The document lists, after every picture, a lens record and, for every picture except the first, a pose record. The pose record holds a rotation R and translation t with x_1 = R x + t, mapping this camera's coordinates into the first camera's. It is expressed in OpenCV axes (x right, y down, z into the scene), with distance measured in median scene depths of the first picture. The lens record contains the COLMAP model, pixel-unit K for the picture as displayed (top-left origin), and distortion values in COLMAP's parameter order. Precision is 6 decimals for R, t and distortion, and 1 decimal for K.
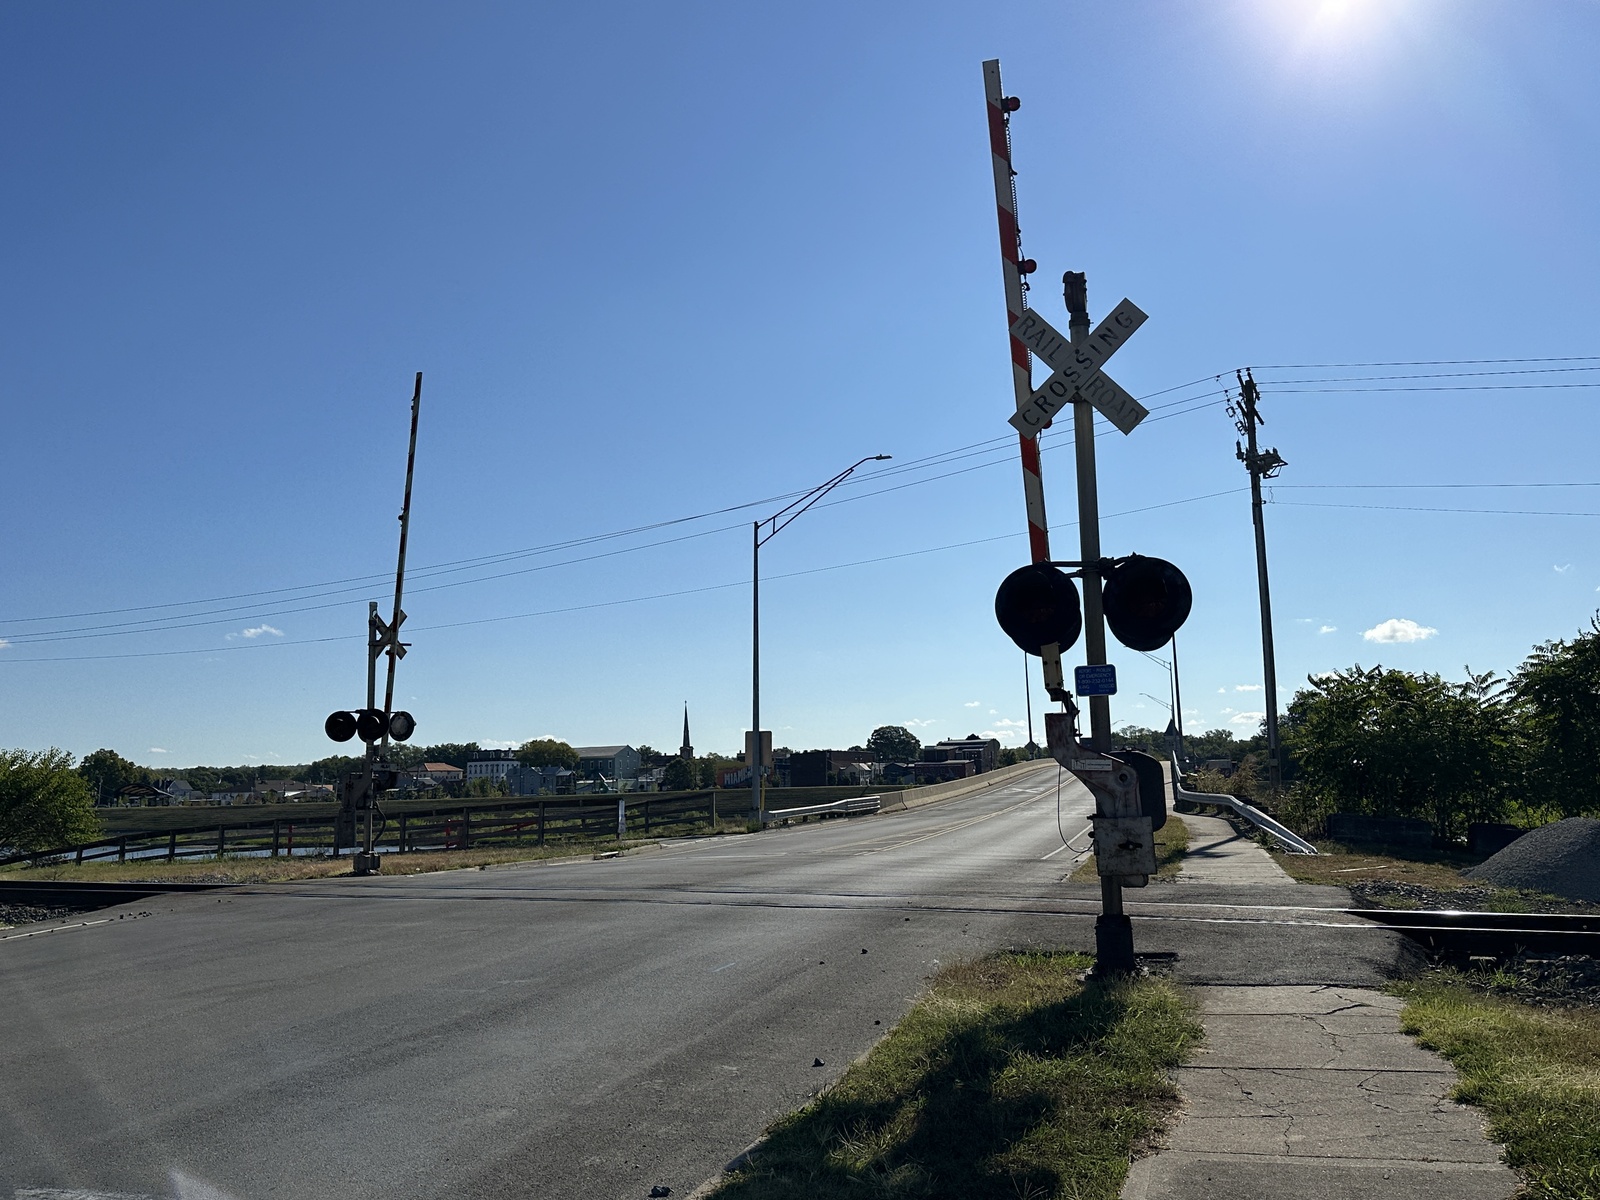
lens RADIAL K [[1340.8, 0, 803.0], [0, 1340.8, 596.4], [0, 0, 1]] dist [0.110538, 0.000333]
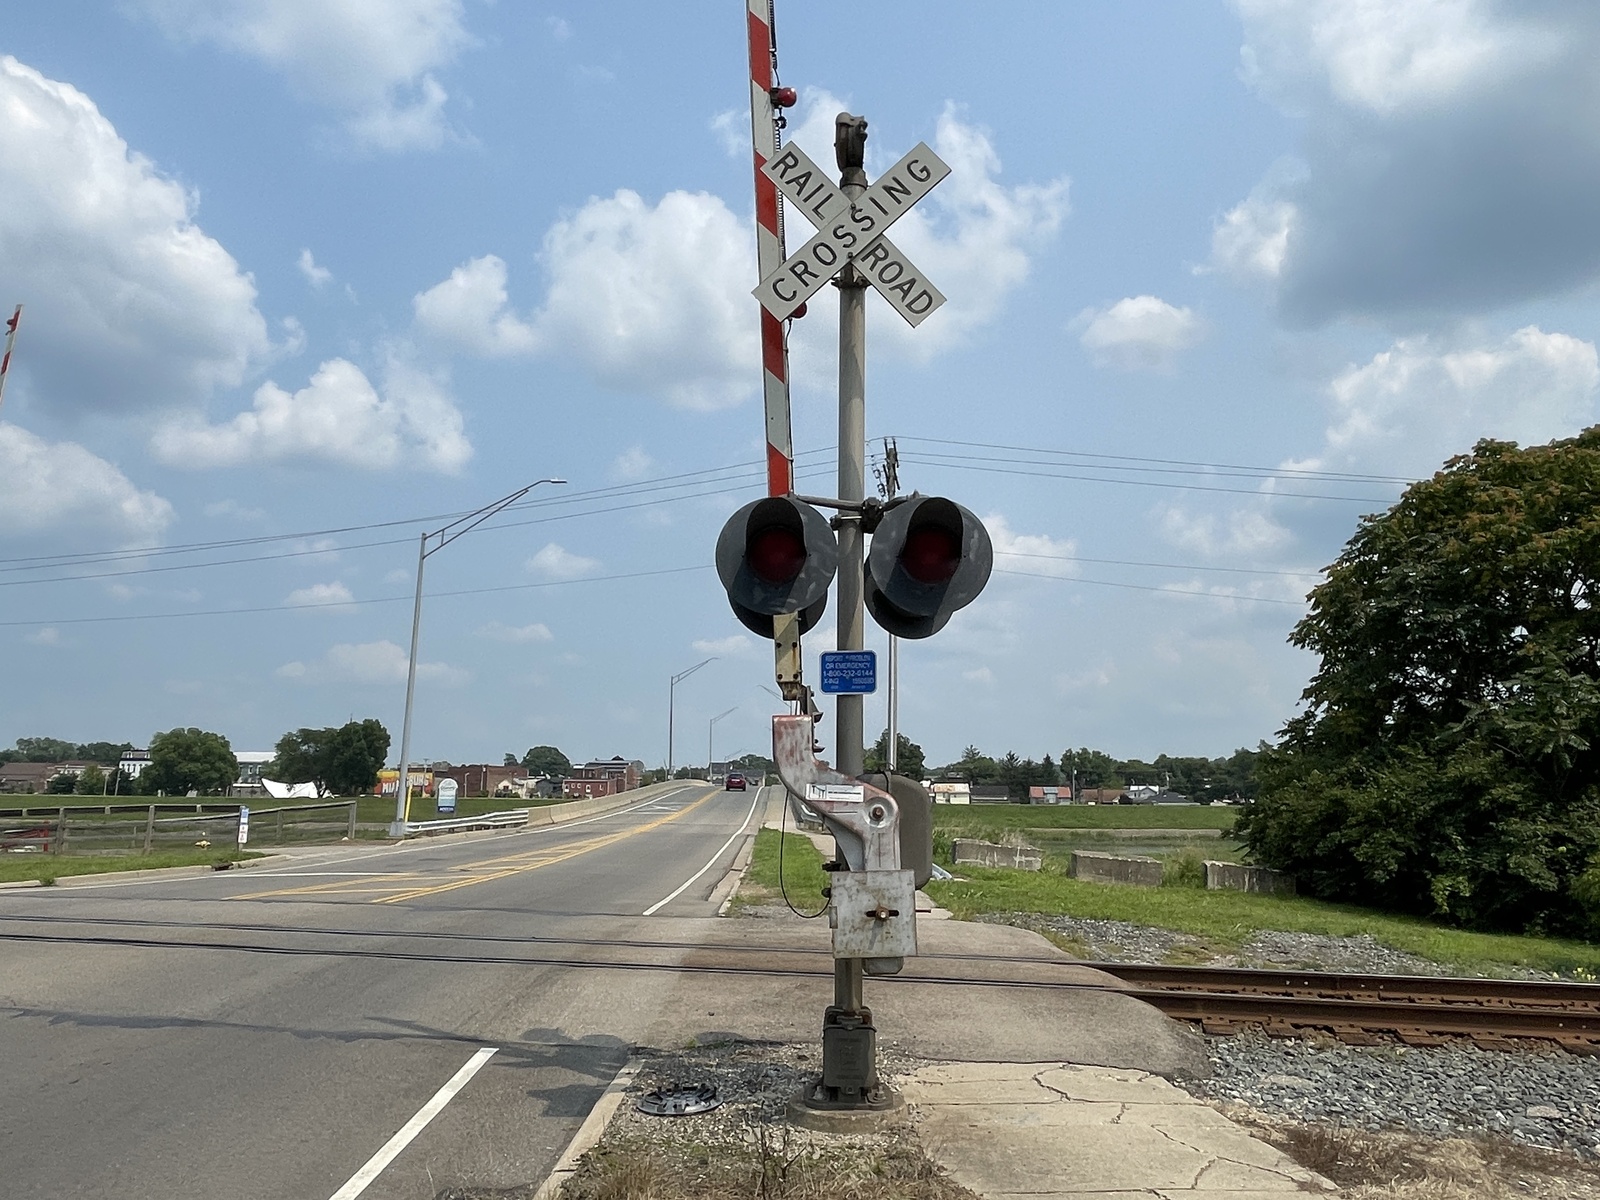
lens RADIAL K [[1155.2, 0, 801.8], [0, 1155.2, 594.7], [0, 0, 1]] dist [-0.002095, -0.004395]
pose [[0.959387, 0.081723, 0.269995, 0.028980], [-0.071509, 0.996310, -0.047471, 0.050397], [-0.272878, 0.026237, 0.961691, 0.415499]]
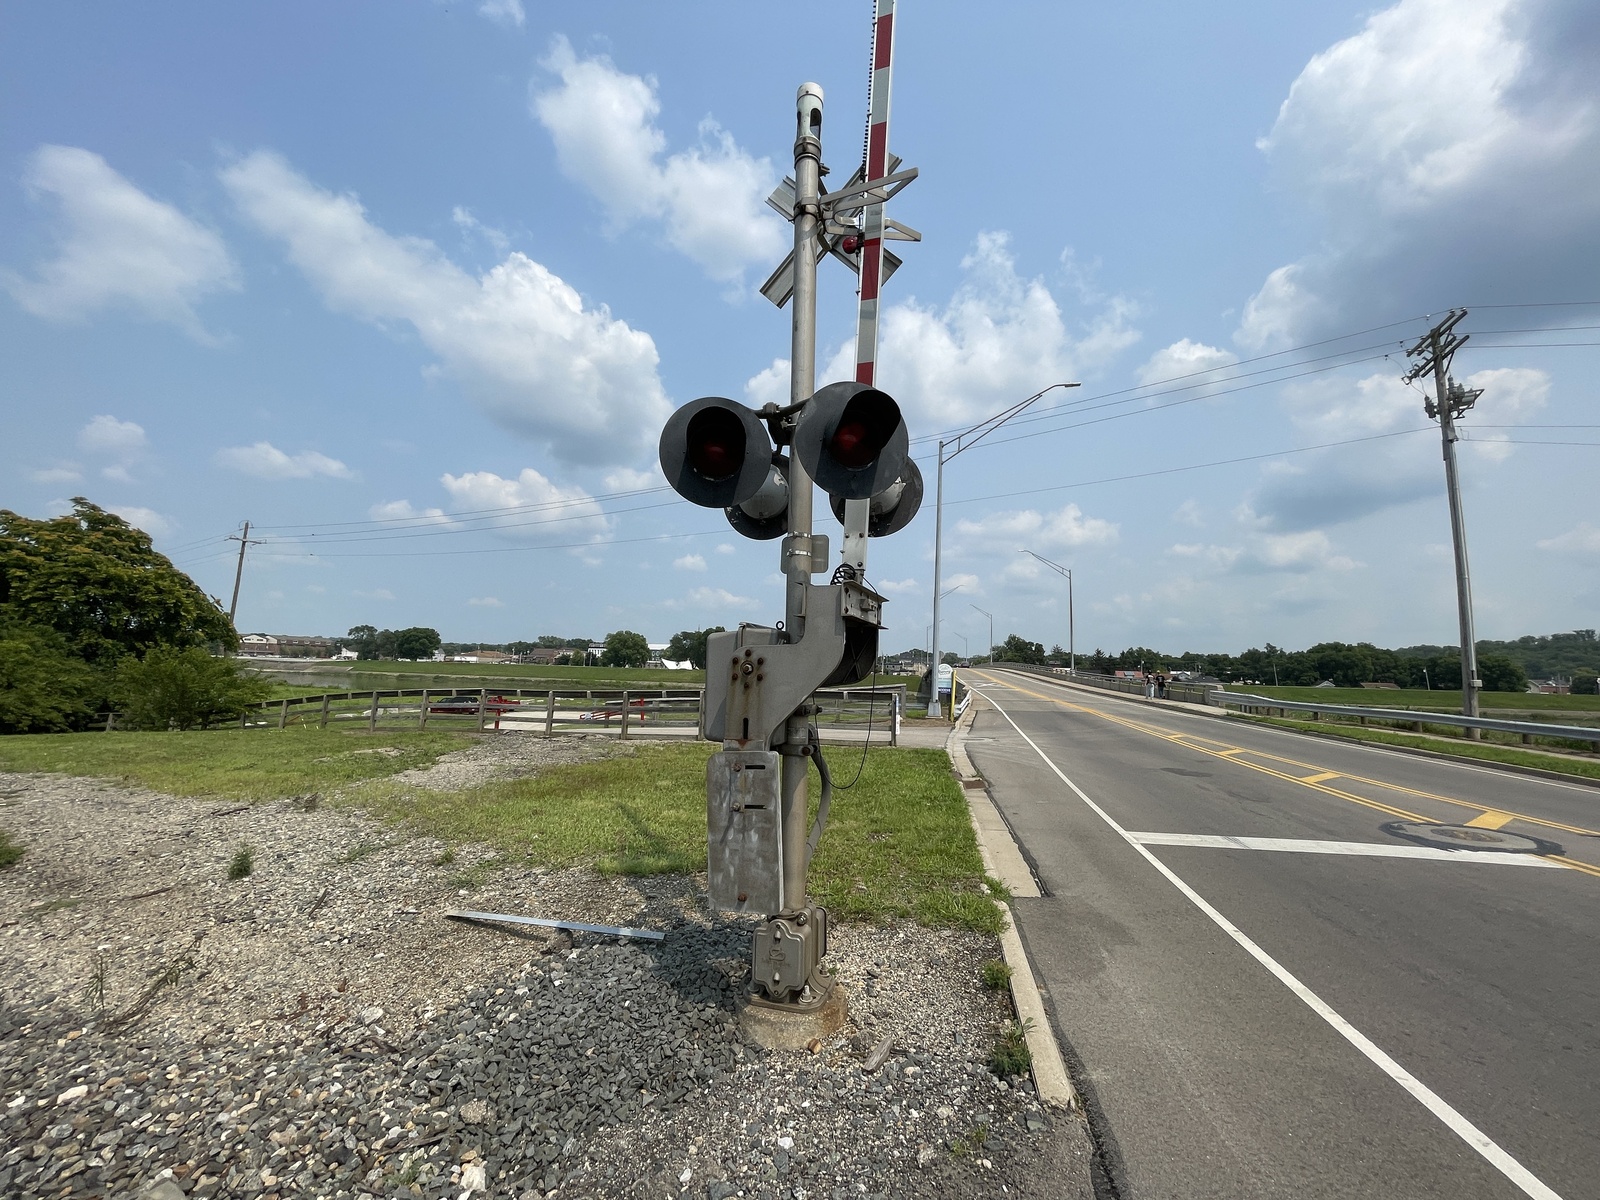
lens RADIAL K [[646.5, 0, 804.1], [0, 646.5, 599.4], [0, 0, 1]] dist [-0.002490, 0.000377]
pose [[0.995099, 0.061912, 0.077100, -0.796842], [-0.064204, 0.997555, 0.027616, 0.294131], [-0.075202, -0.032431, 0.996641, 2.107547]]
